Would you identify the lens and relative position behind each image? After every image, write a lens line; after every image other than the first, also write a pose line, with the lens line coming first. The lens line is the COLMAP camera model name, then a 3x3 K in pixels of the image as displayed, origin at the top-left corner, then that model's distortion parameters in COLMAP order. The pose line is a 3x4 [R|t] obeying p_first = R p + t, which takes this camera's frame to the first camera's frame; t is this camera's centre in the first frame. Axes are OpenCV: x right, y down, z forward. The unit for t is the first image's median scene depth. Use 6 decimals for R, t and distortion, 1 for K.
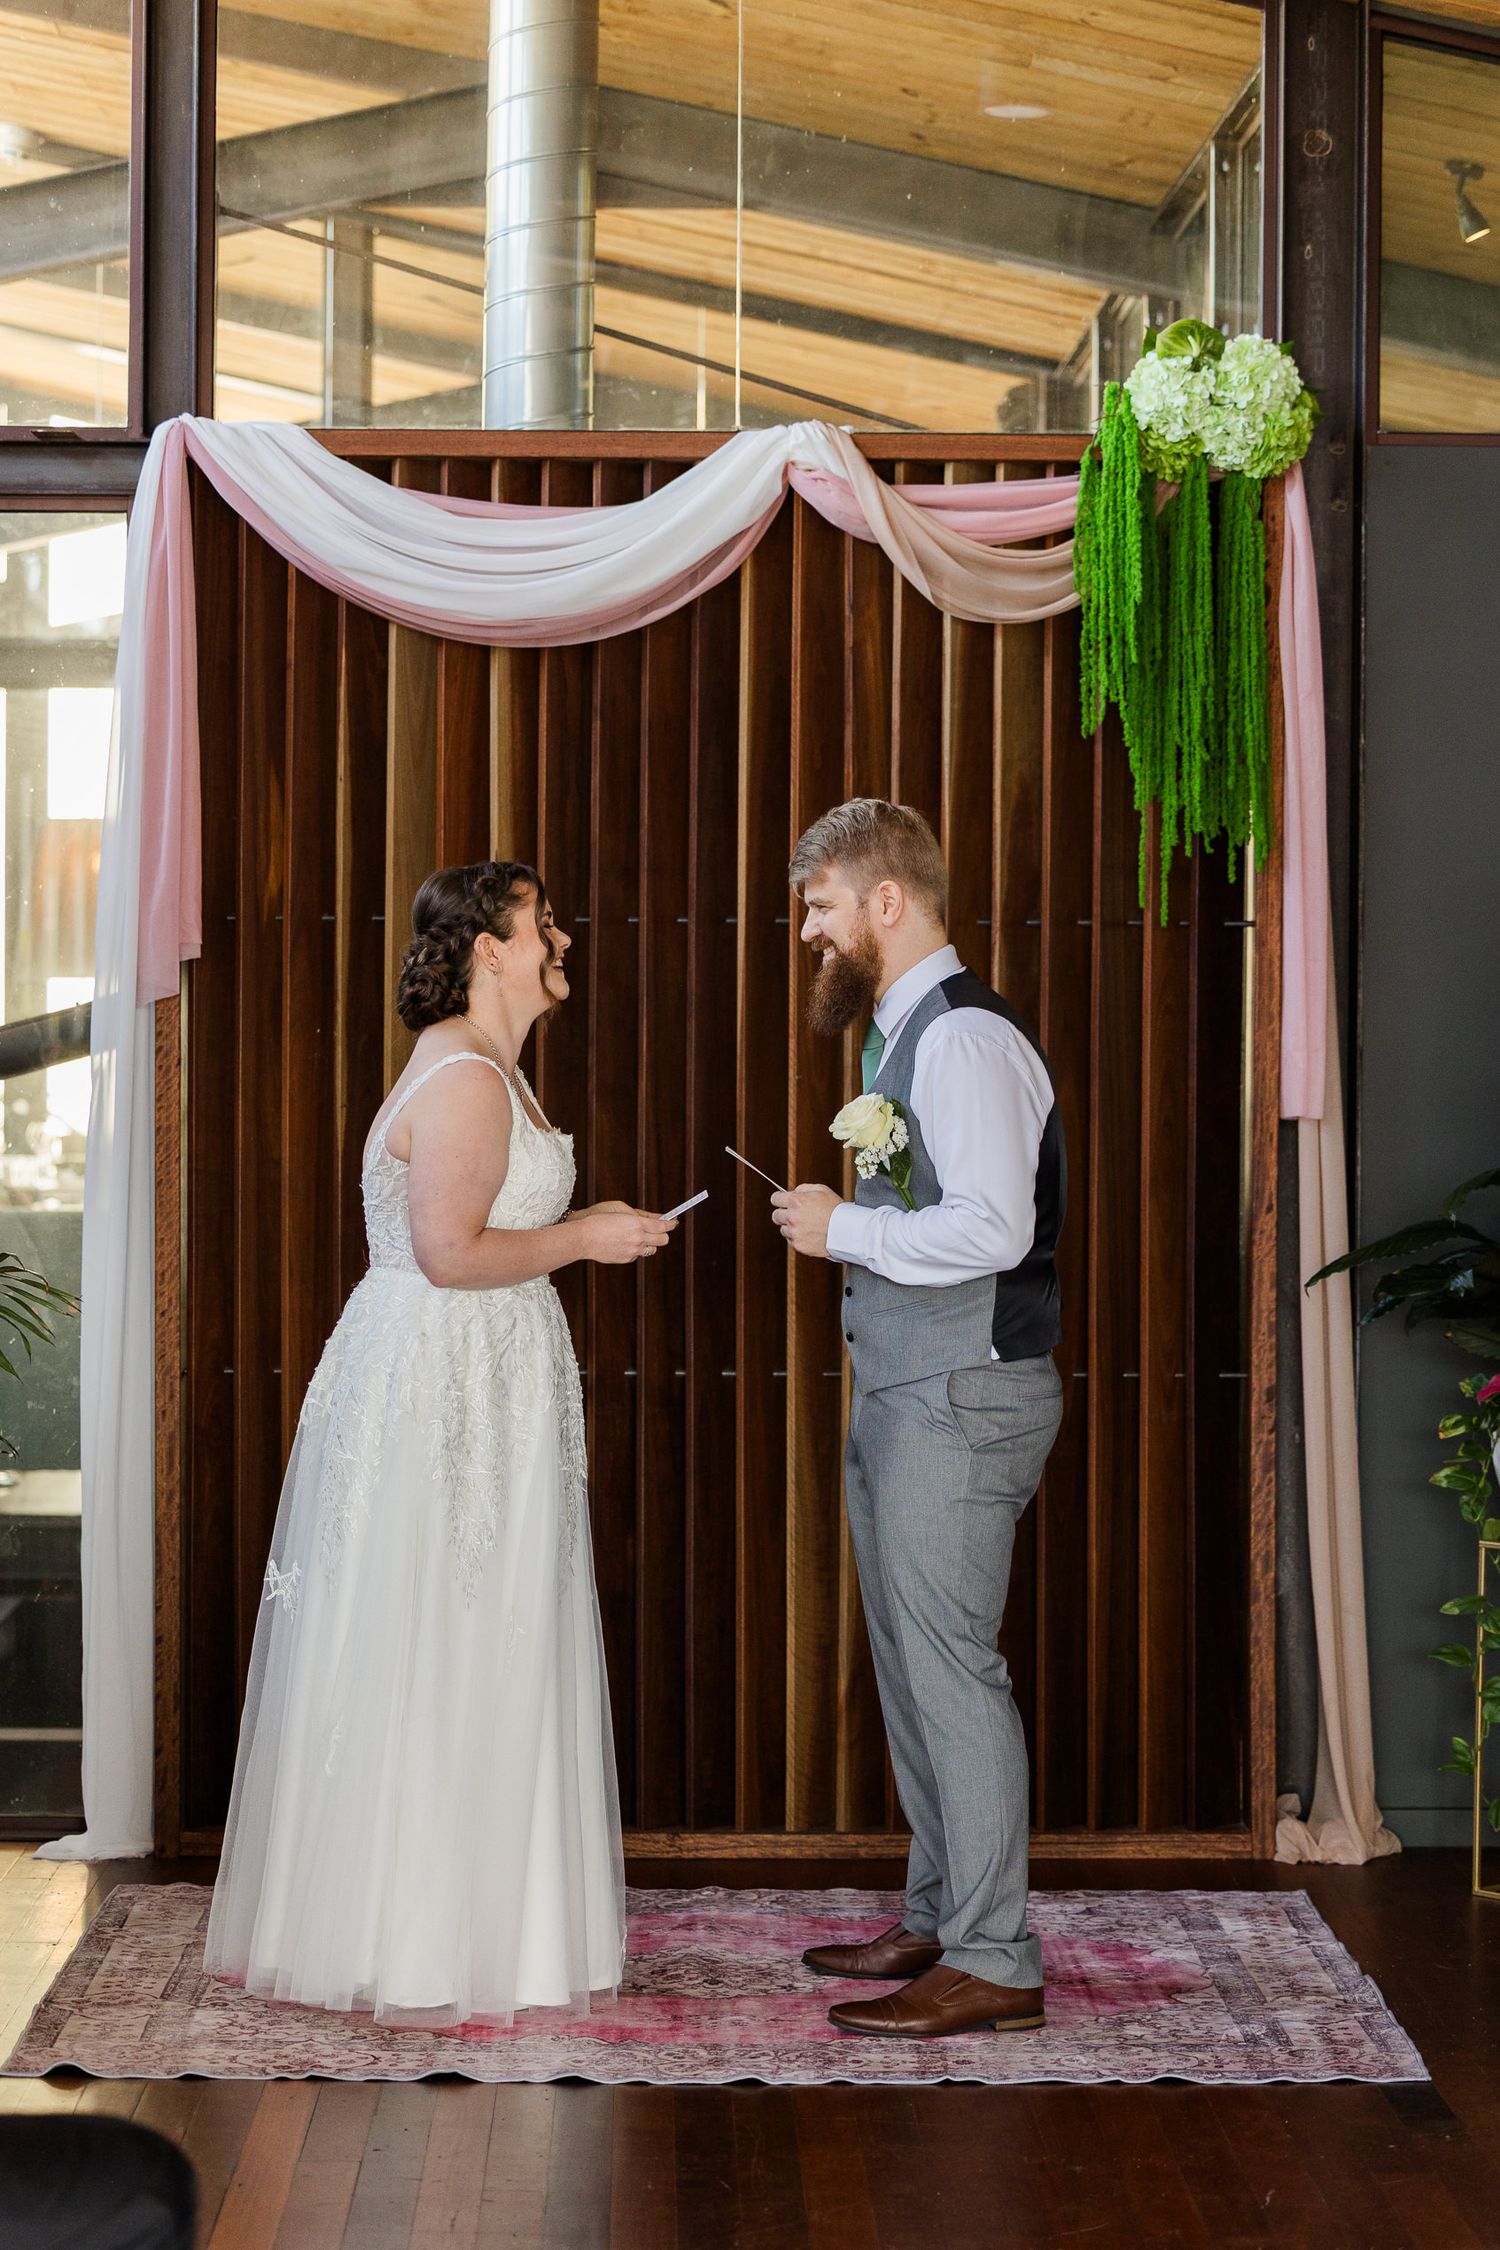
lens RADIAL K [[4765.3, 0, 768.1], [0, 4765.3, 1123.8], [0, 0, 1]] dist [-0.238421, 0.000000]
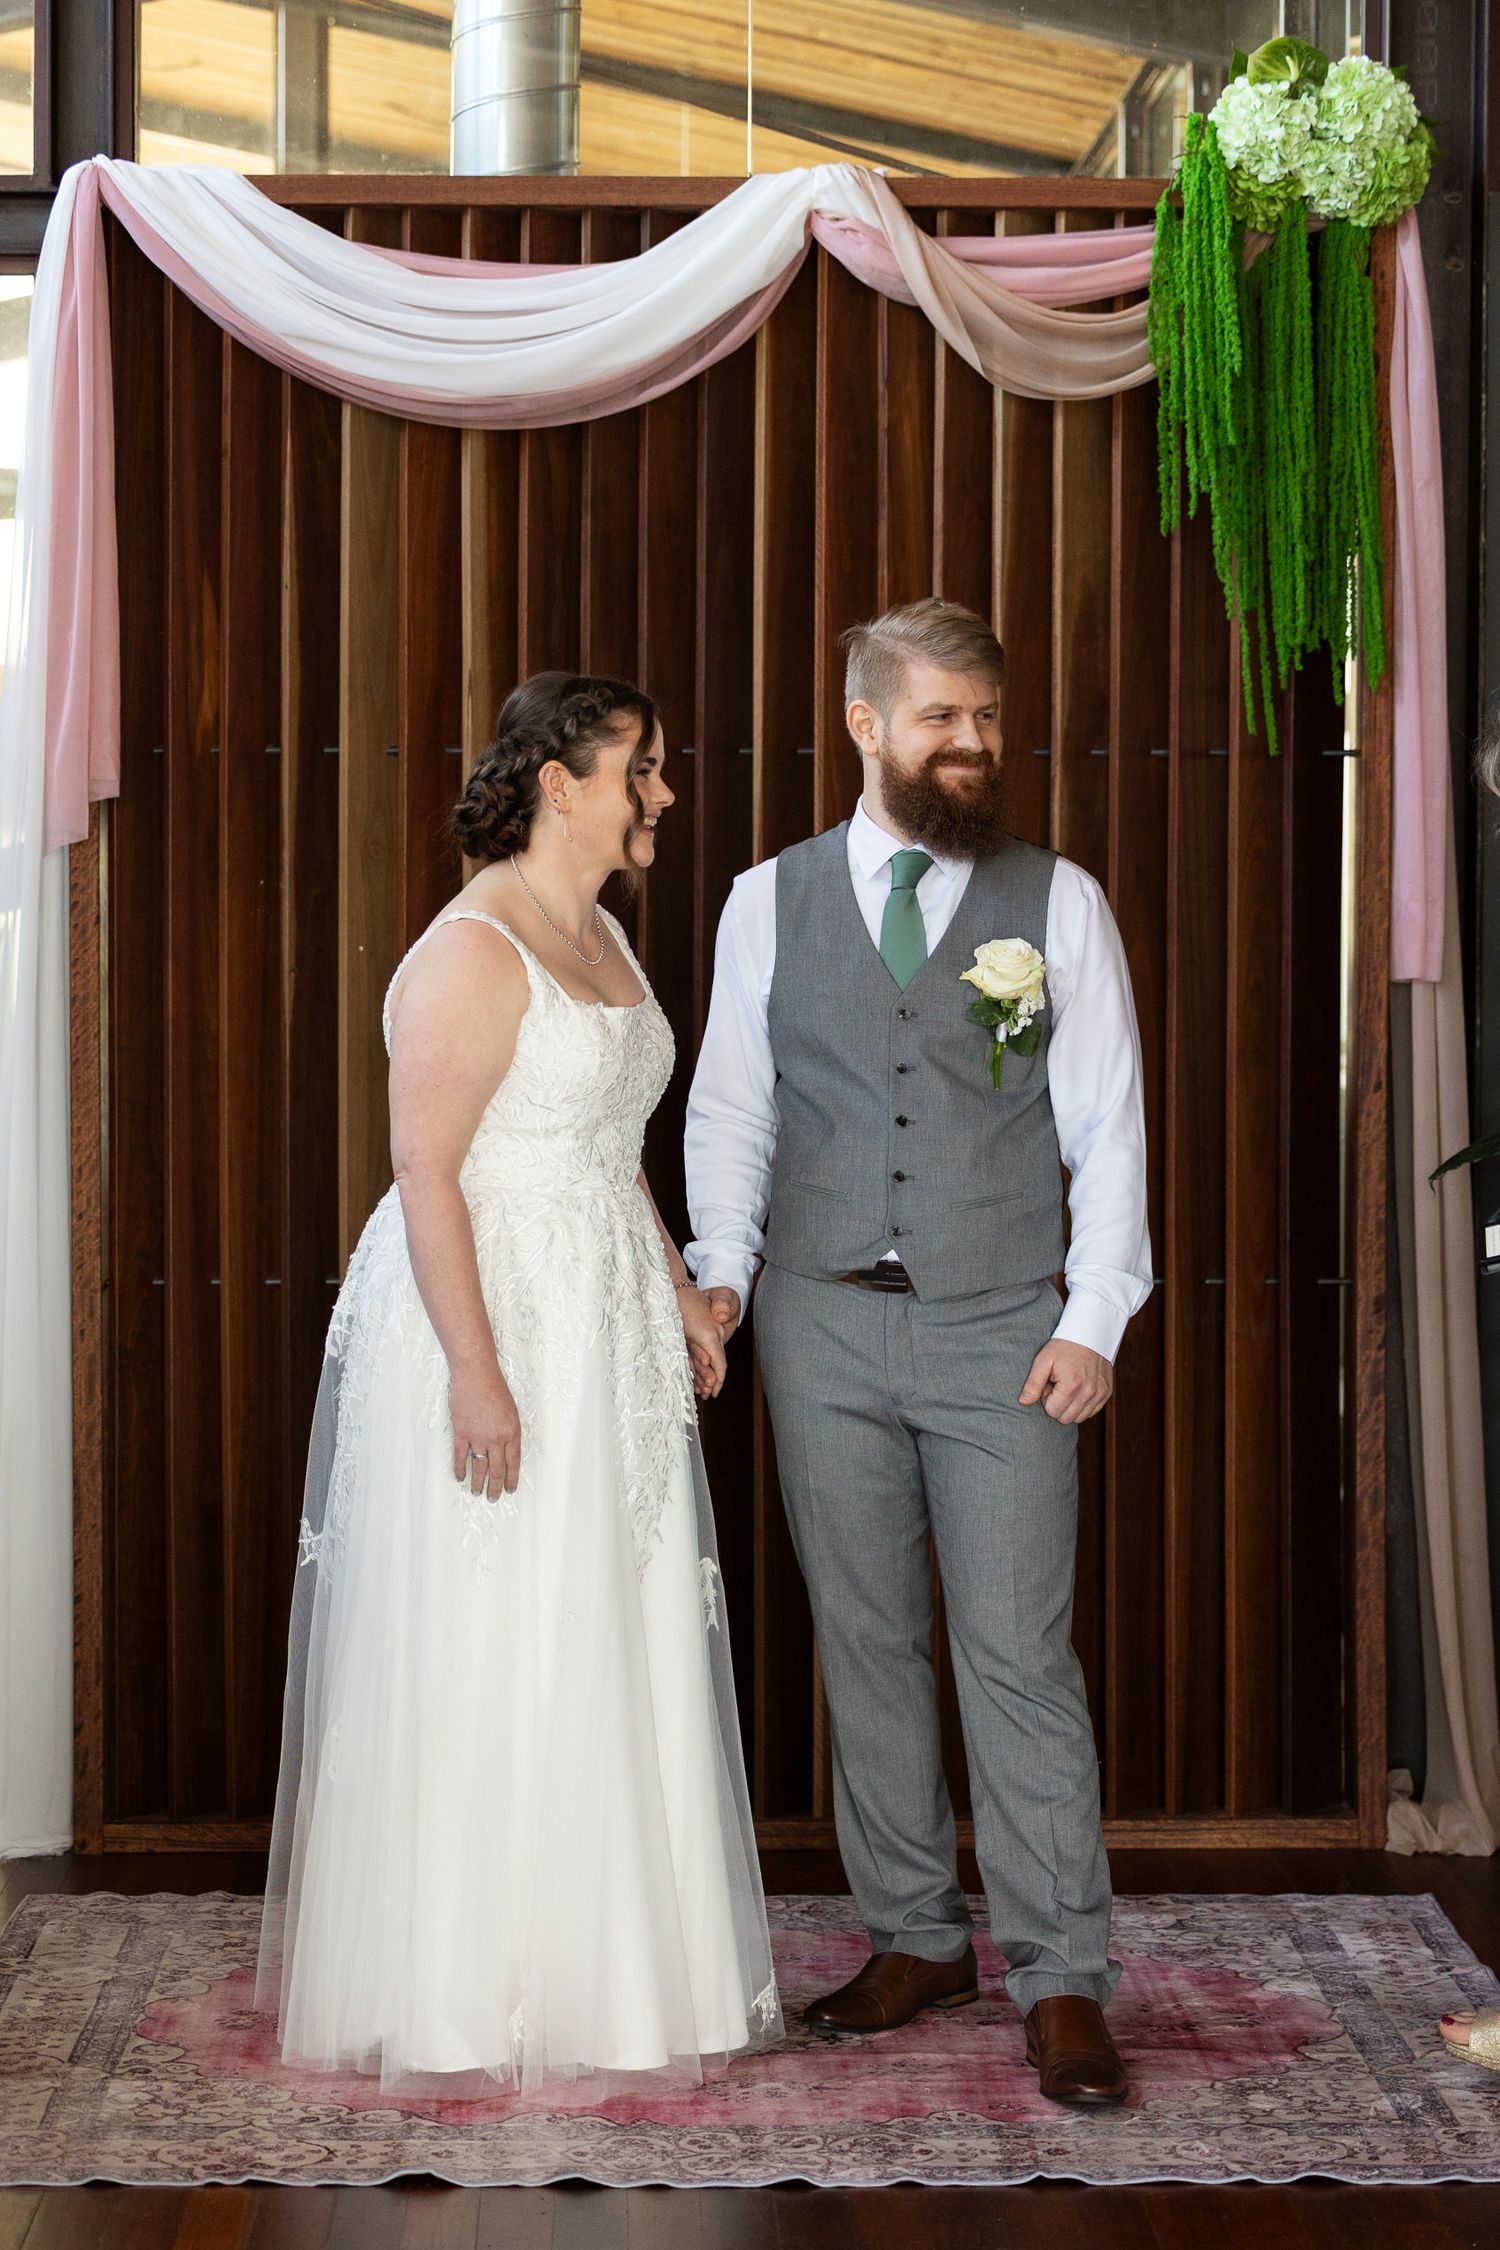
lens RADIAL K [[4505.6, 0, 745.3], [0, 4505.6, 1118.7], [0, 0, 1]] dist [-0.146512, 0.000000]
pose [[0.999978, -0.003872, 0.005422, -0.012562], [0.003705, 0.999528, 0.030506, -0.001532], [-0.005537, -0.030485, 0.999520, 0.194309]]
